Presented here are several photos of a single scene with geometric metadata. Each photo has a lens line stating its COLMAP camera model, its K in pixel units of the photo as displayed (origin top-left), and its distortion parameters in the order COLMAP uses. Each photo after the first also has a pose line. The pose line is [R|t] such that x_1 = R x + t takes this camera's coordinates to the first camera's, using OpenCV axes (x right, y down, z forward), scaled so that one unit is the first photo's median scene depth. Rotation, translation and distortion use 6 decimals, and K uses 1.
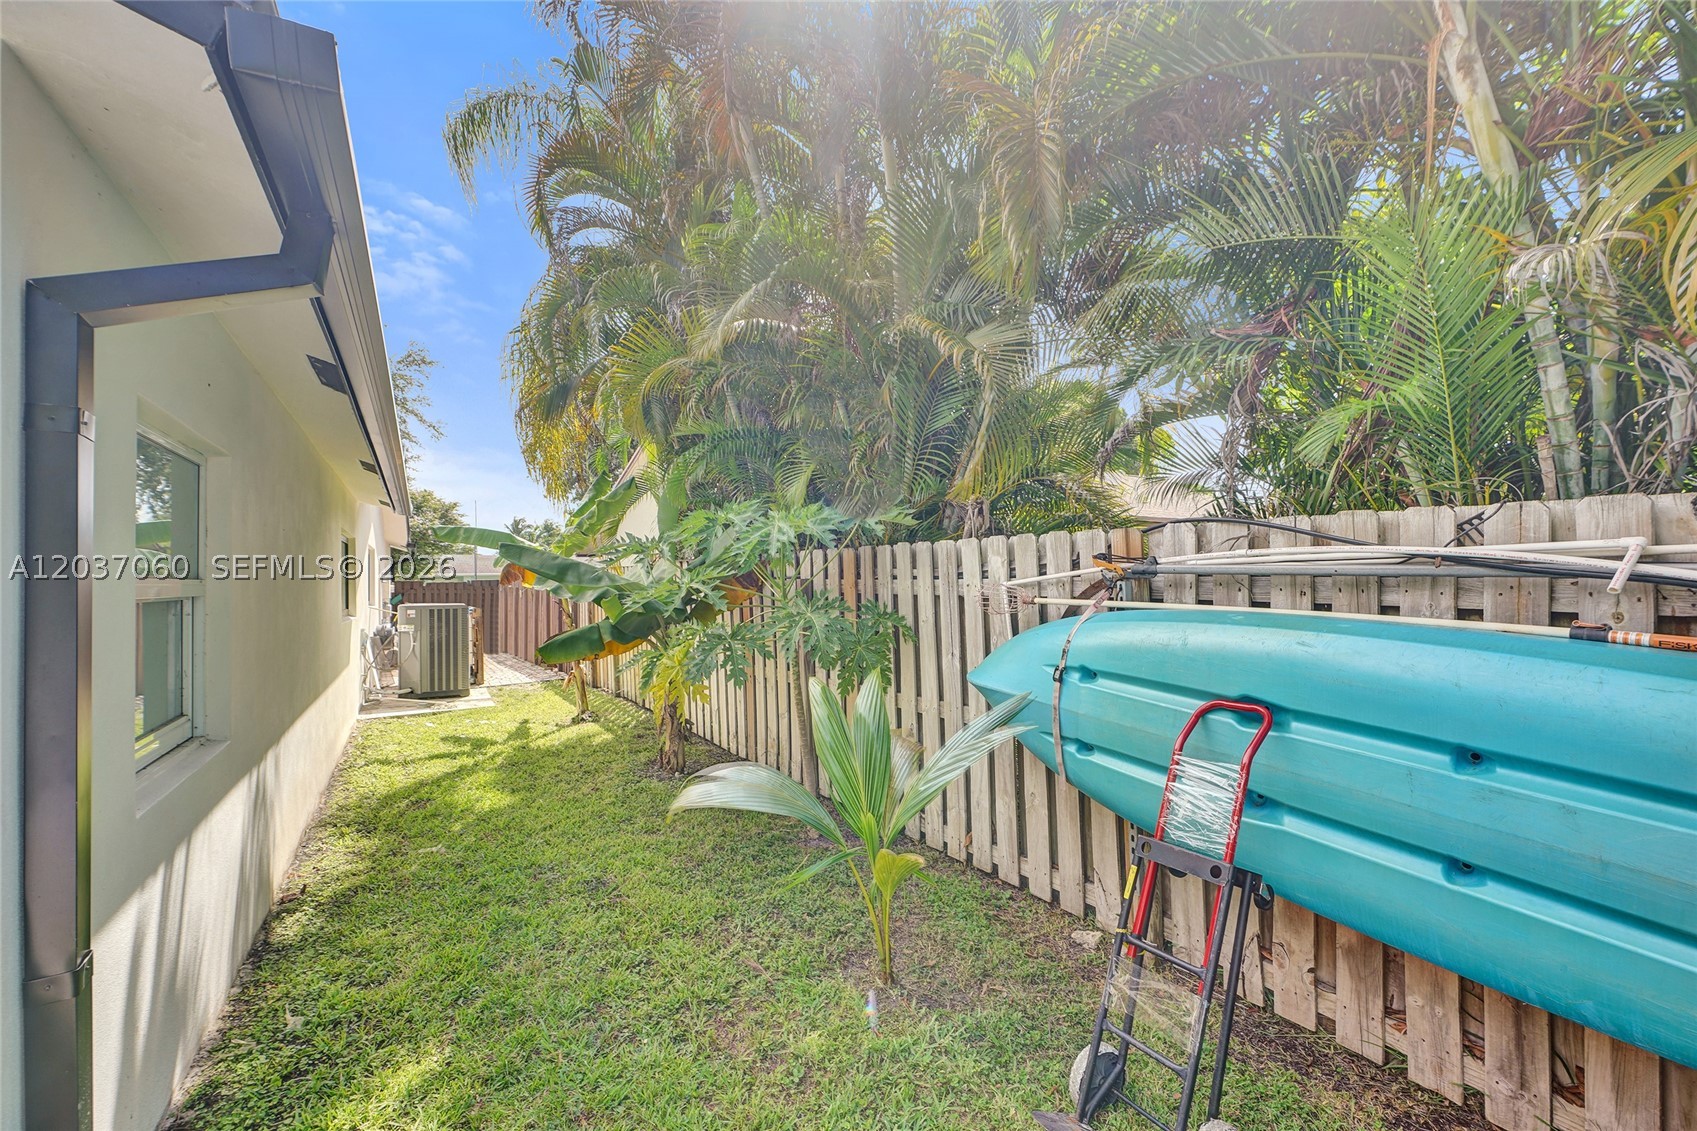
lens RADIAL K [[761.0, 0, 848.5], [0, 761.0, 567.9], [0, 0, 1]] dist [-0.002964, 0.000099]
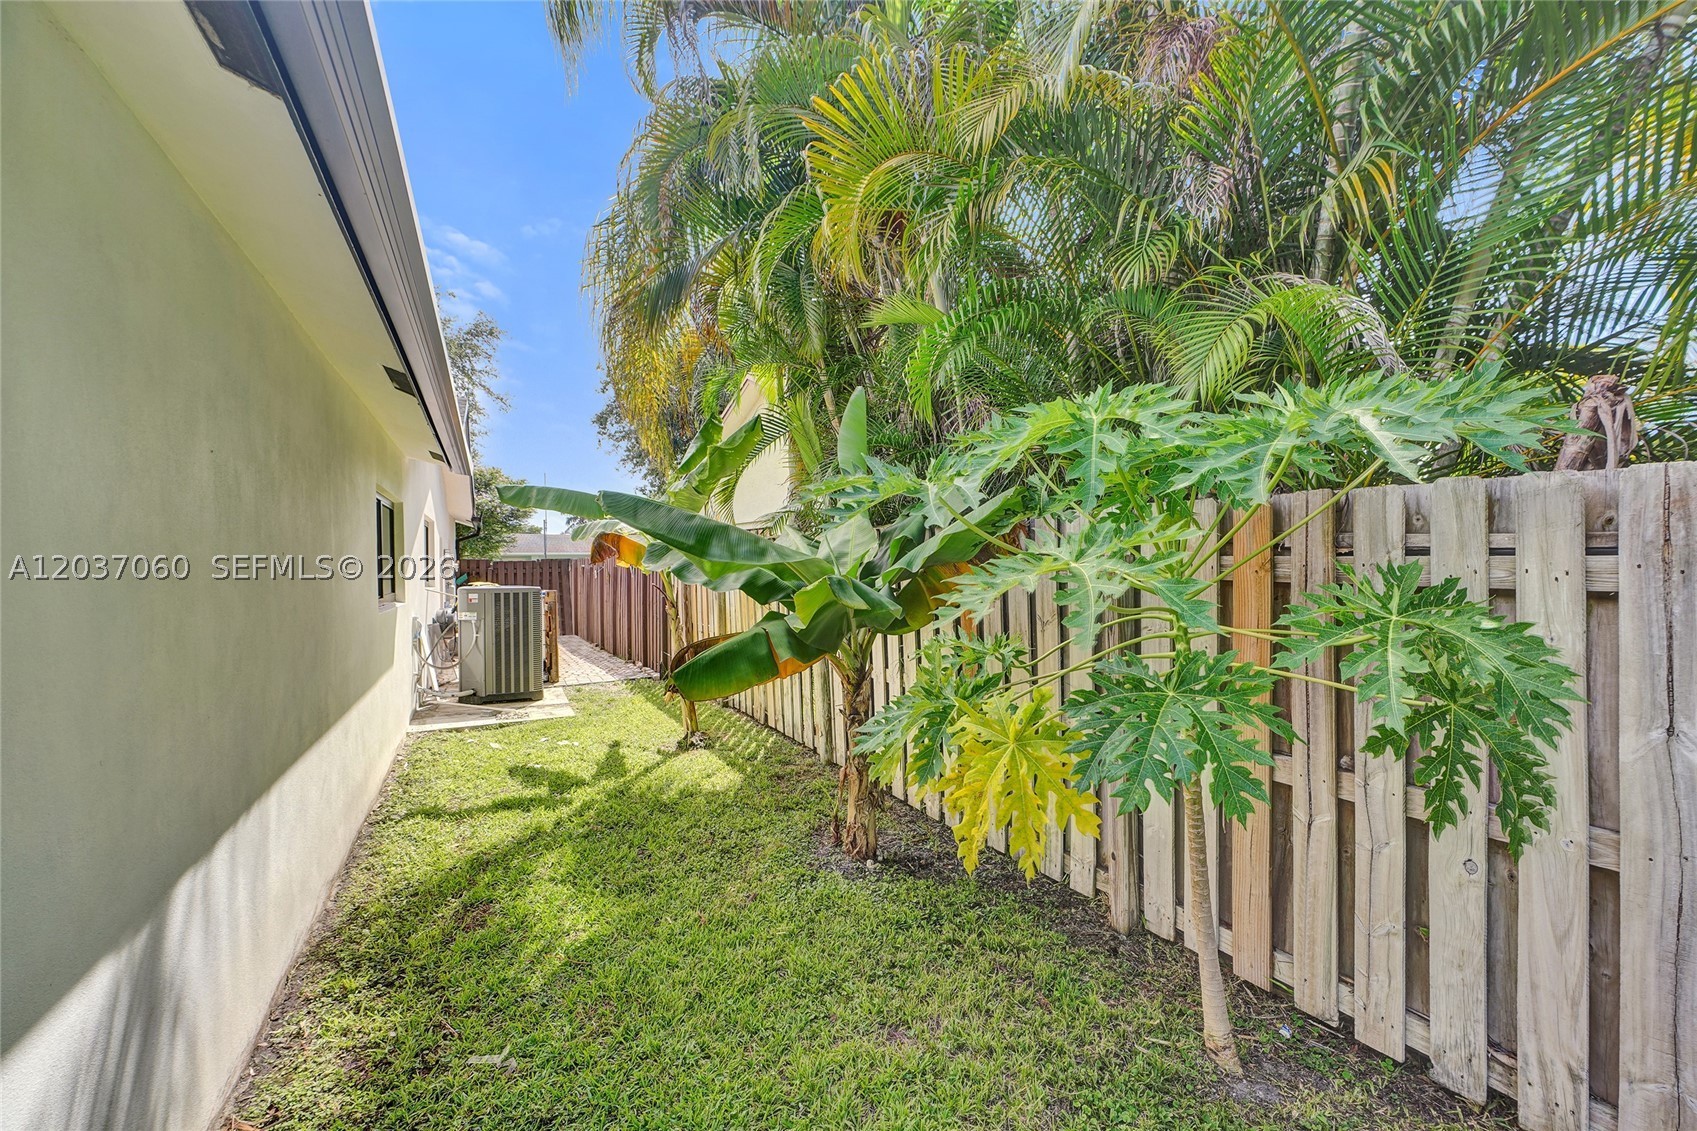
lens RADIAL K [[784.9, 0, 848.5], [0, 784.9, 565.5], [0, 0, 1]] dist [-0.000817, 0.000152]
pose [[0.996446, 0.004247, -0.084131, -0.131812], [-0.002372, 0.999747, 0.022372, 0.007006], [0.084205, -0.022093, 0.996204, 0.249334]]
